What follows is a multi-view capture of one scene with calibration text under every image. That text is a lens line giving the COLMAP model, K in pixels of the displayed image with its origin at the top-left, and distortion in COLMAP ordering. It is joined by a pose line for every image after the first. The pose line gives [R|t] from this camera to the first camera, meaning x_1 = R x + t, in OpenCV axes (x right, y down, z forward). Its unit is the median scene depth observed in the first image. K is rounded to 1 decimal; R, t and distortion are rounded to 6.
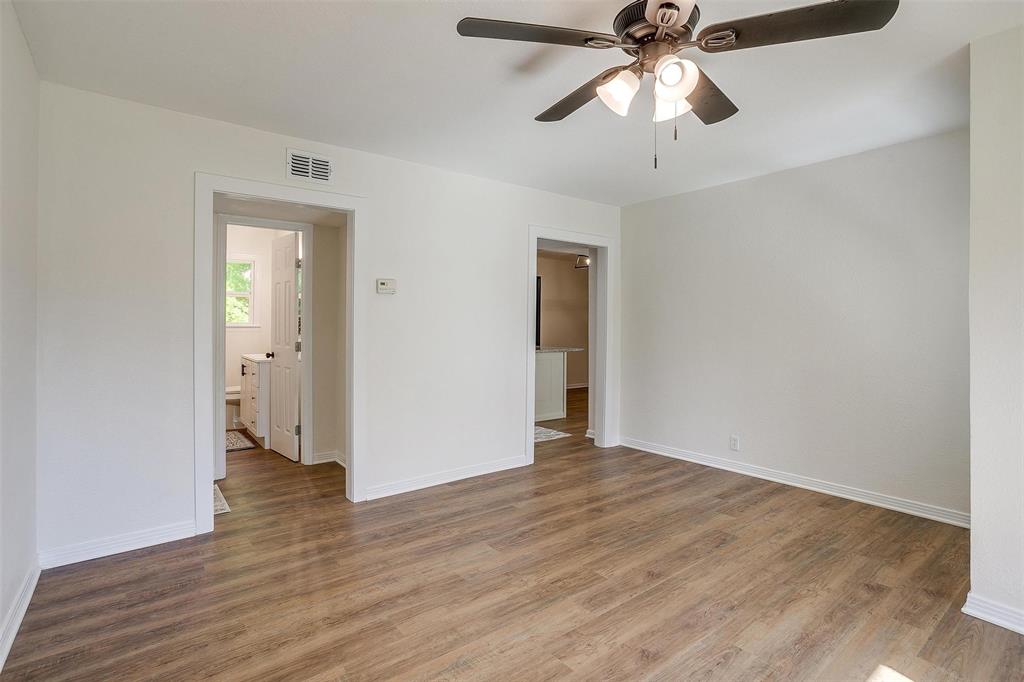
lens RADIAL K [[503.0, 0, 509.9], [0, 503.0, 334.4], [0, 0, 1]] dist [-0.026338, 0.013005]
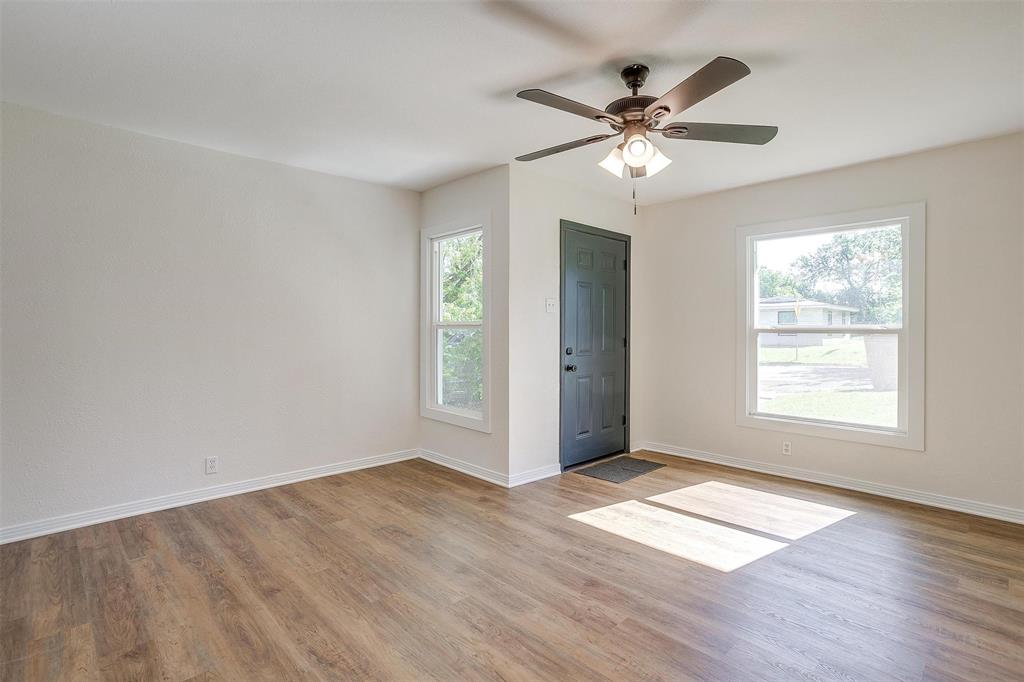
lens RADIAL K [[503.0, 0, 514.2], [0, 503.0, 332.0], [0, 0, 1]] dist [-0.026338, 0.013005]
pose [[-0.111622, -0.015291, 0.993633, -0.661985], [0.010104, 0.999812, 0.016521, -0.020005], [-0.993699, 0.011884, -0.111447, 0.907172]]
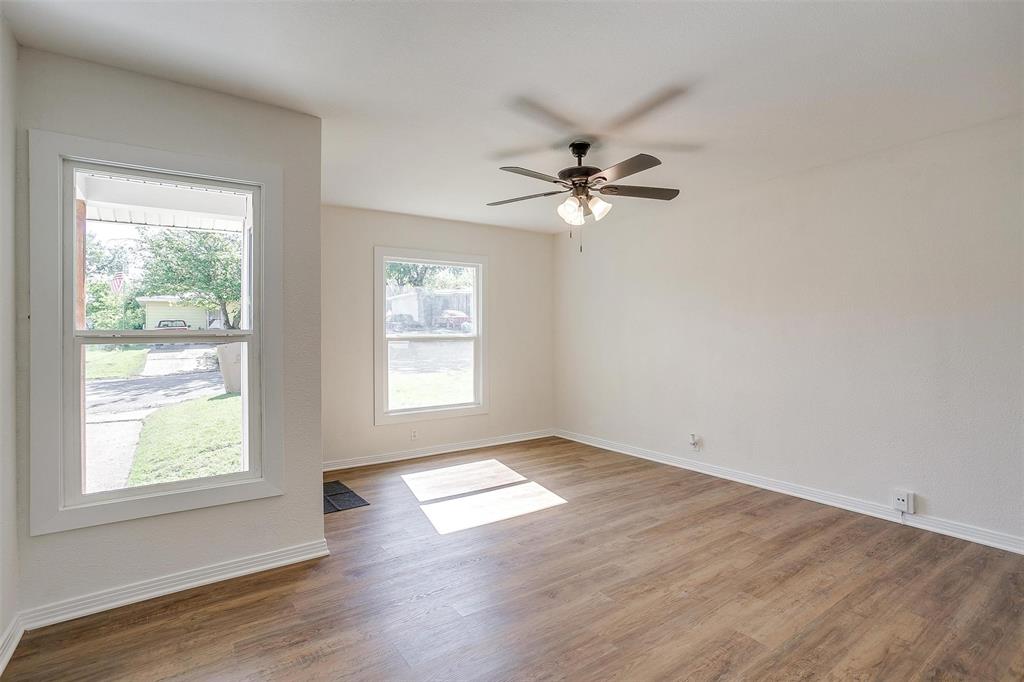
lens RADIAL K [[503.0, 0, 515.9], [0, 503.0, 333.6], [0, 0, 1]] dist [-0.026338, 0.013005]
pose [[-0.999378, 0.003969, 0.035043, 0.287575], [0.004297, 0.999948, 0.009300, -0.026740], [-0.035004, 0.009445, -0.999343, 1.772740]]
